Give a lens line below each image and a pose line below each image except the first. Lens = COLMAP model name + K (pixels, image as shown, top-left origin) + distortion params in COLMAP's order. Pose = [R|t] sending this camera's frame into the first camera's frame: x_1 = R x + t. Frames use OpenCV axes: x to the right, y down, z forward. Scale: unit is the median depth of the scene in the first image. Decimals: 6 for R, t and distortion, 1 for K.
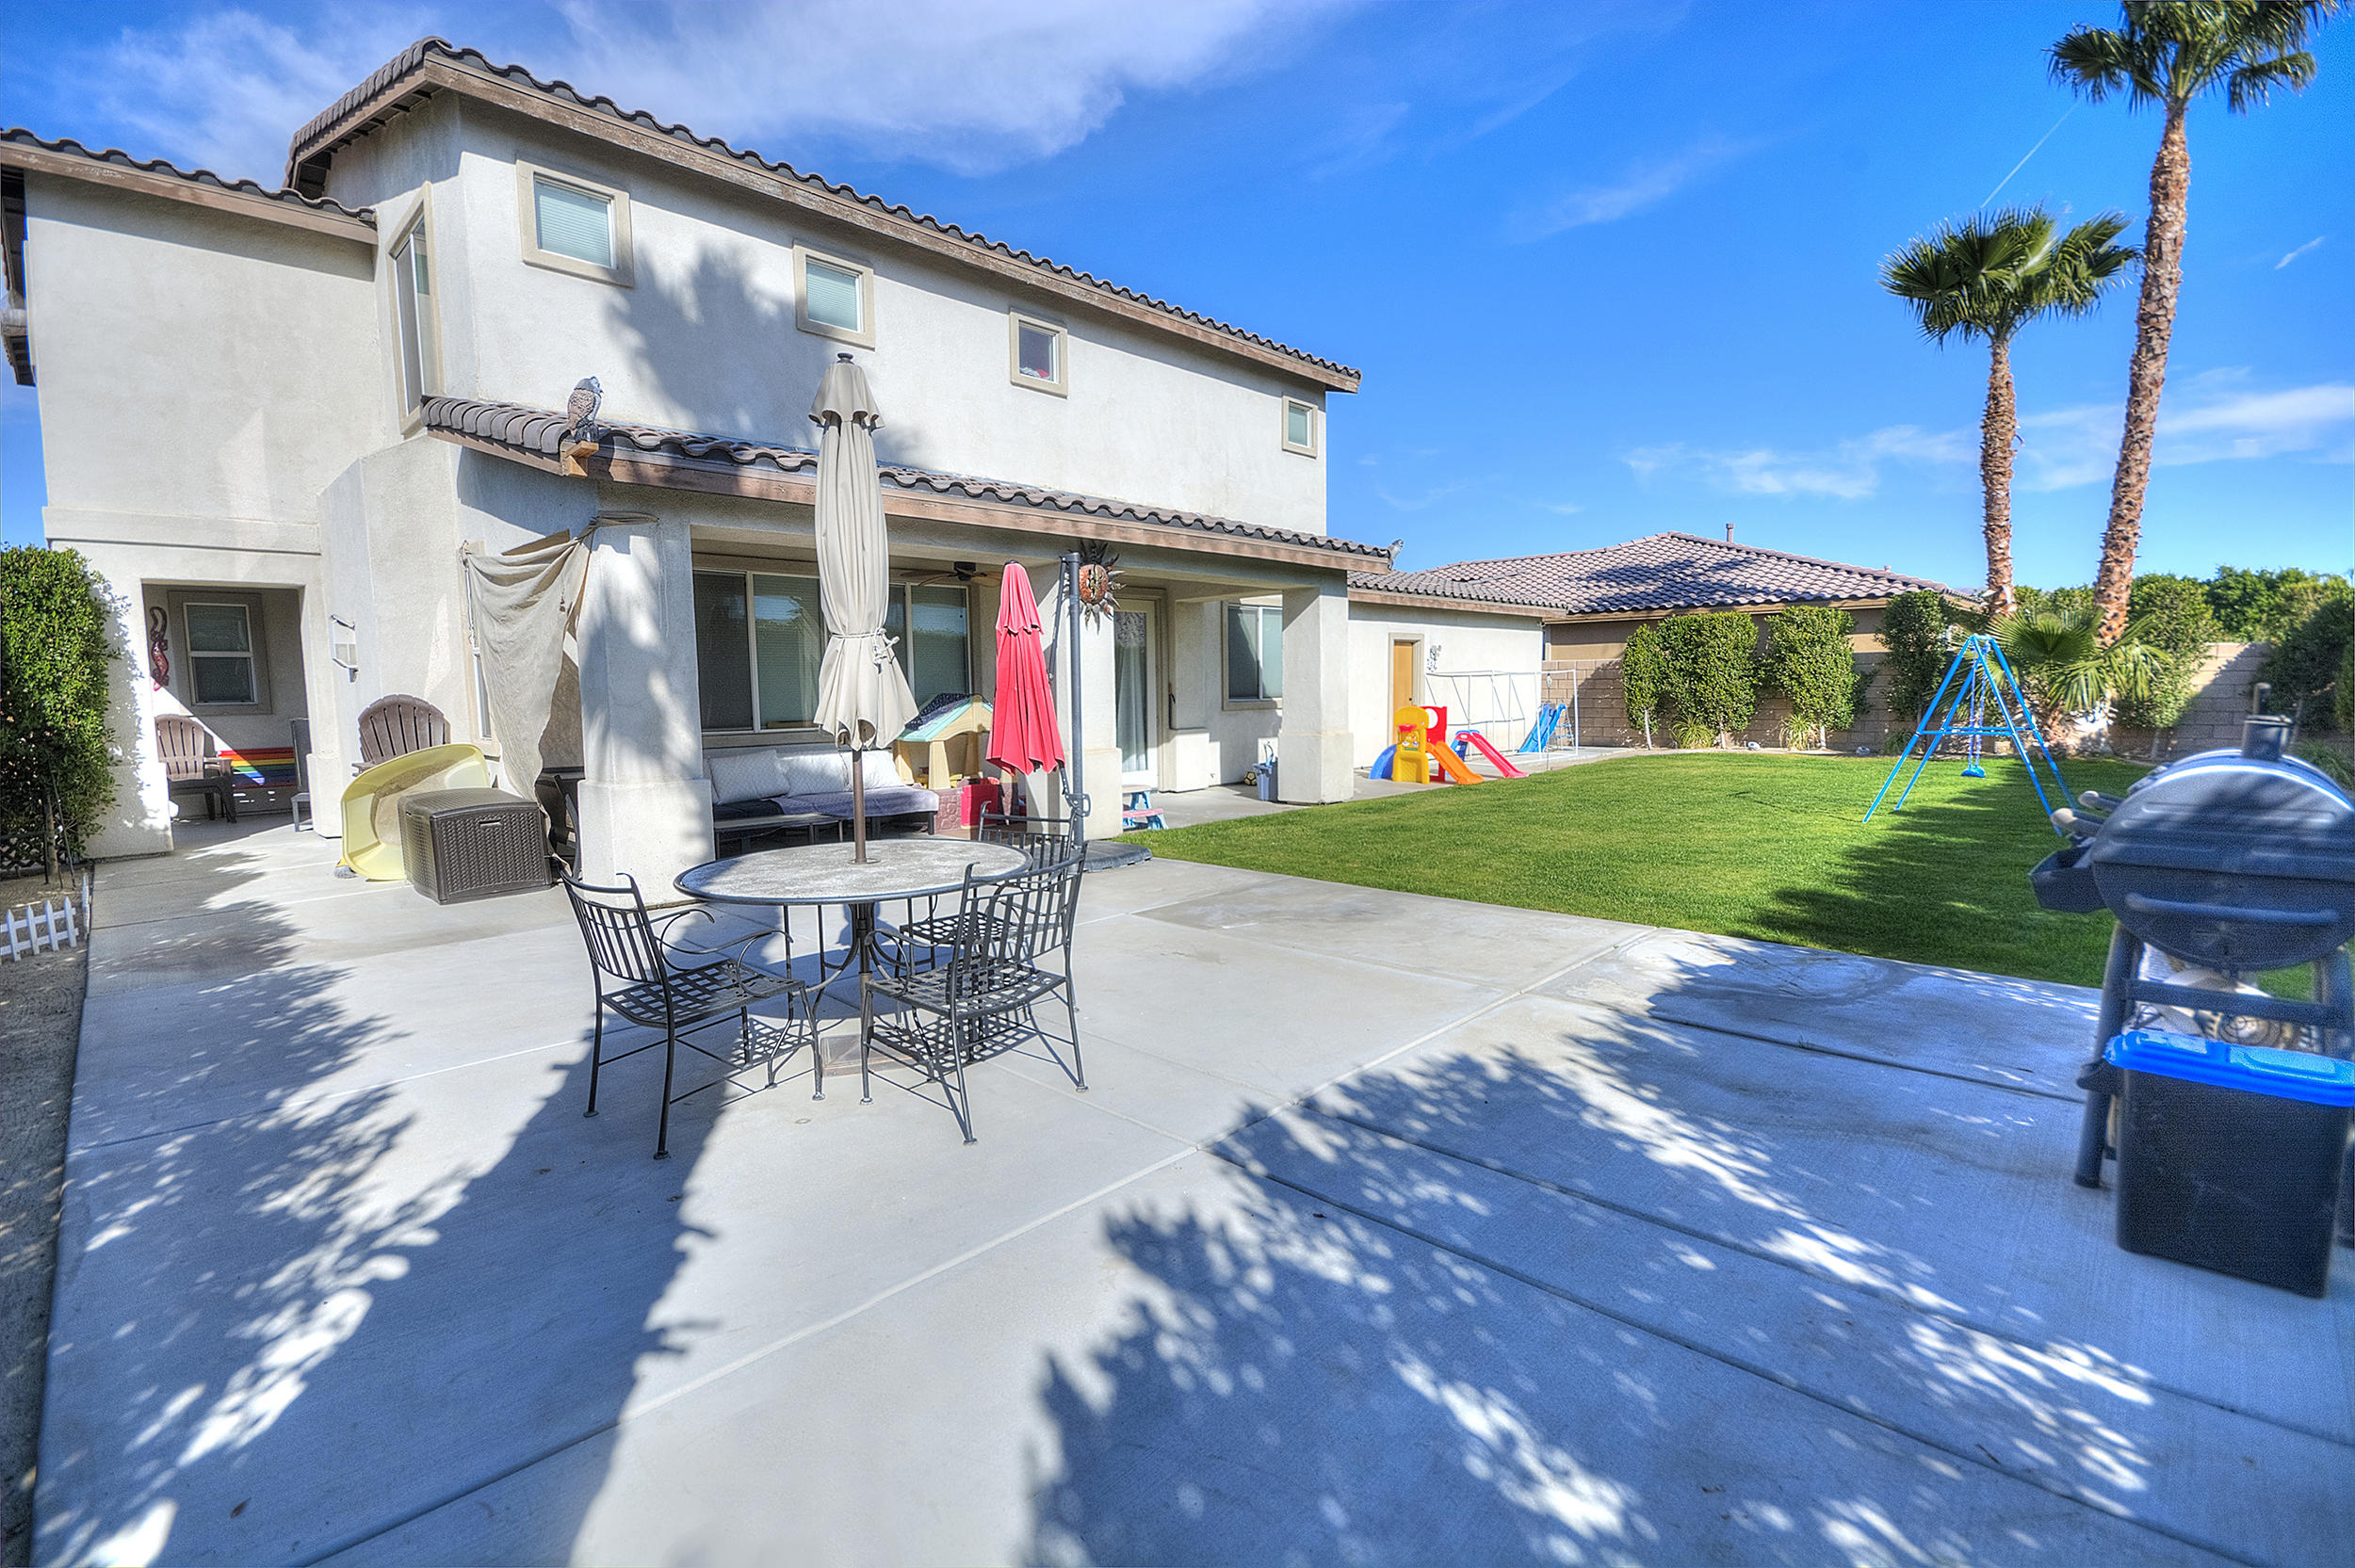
lens RADIAL K [[1045.3, 0, 1182.1], [0, 1045.3, 785.9], [0, 0, 1]] dist [0.020620, -0.019122]
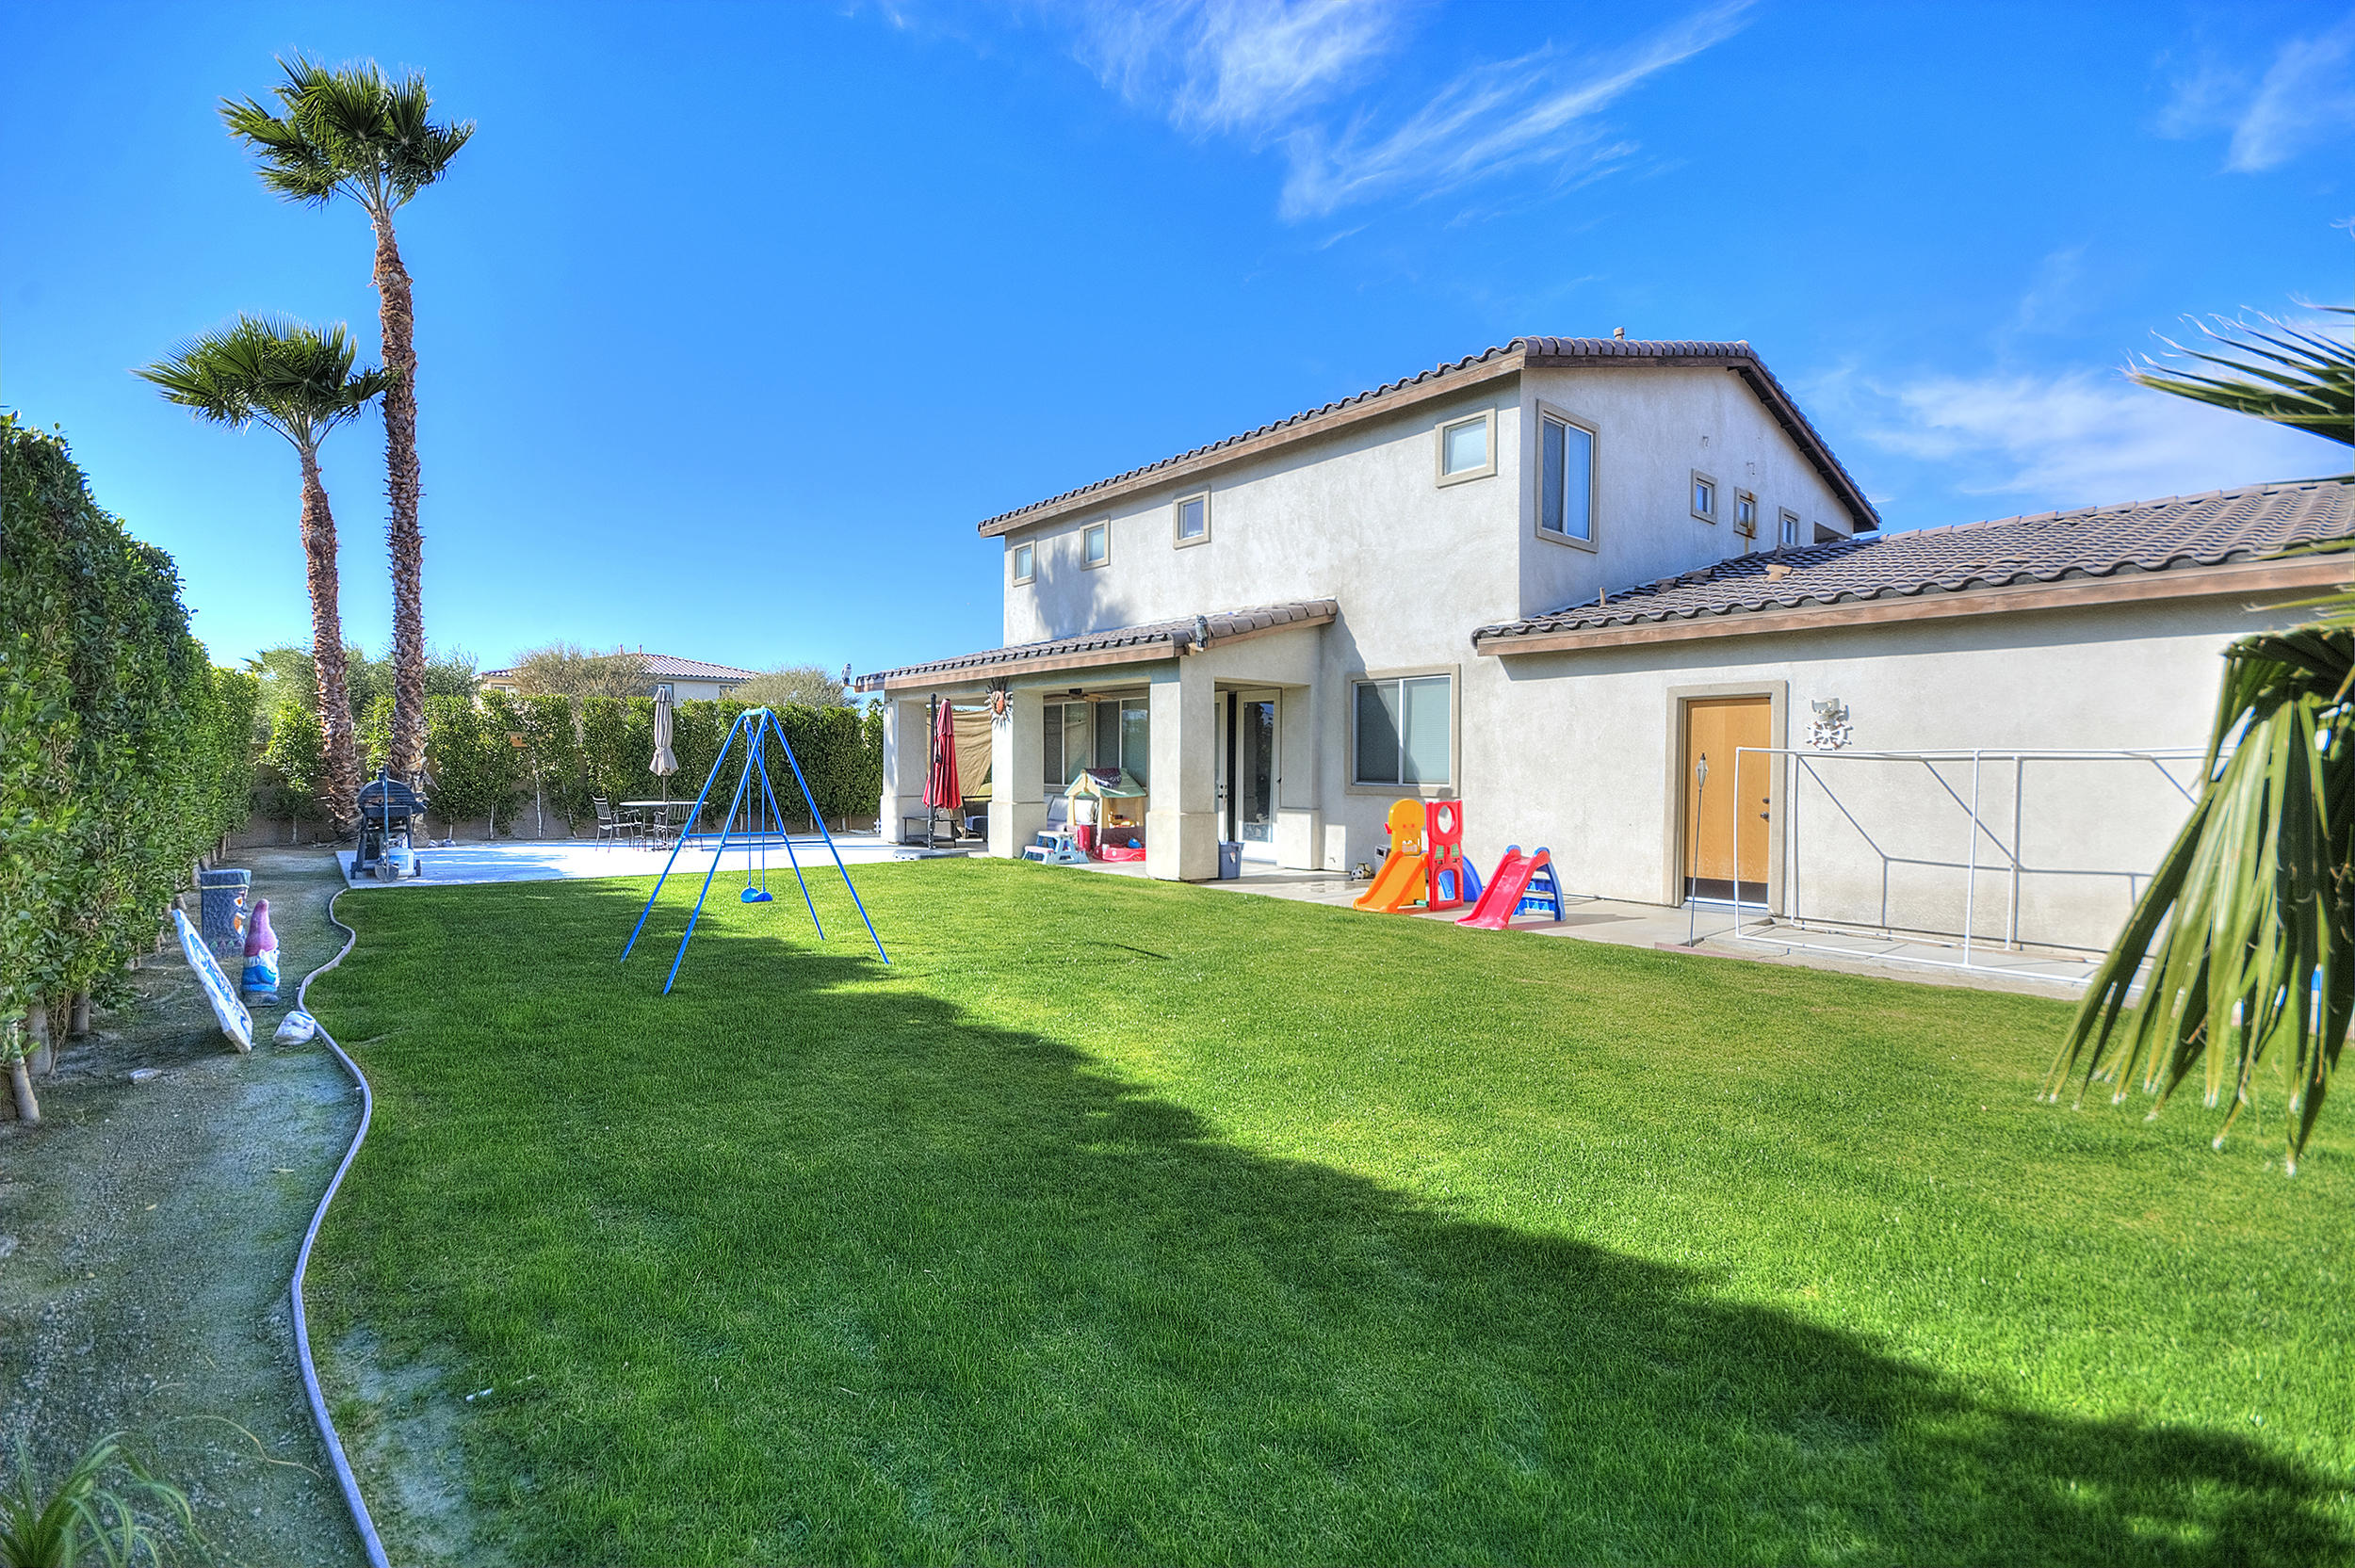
lens RADIAL K [[1045.3, 0, 1182.1], [0, 1045.3, 785.9], [0, 0, 1]] dist [0.020620, -0.019122]
pose [[-0.096357, 0.050960, -0.994041, 1.236938], [-0.091121, 0.994043, 0.059793, -0.147172], [0.991167, 0.096340, -0.091140, 1.146695]]
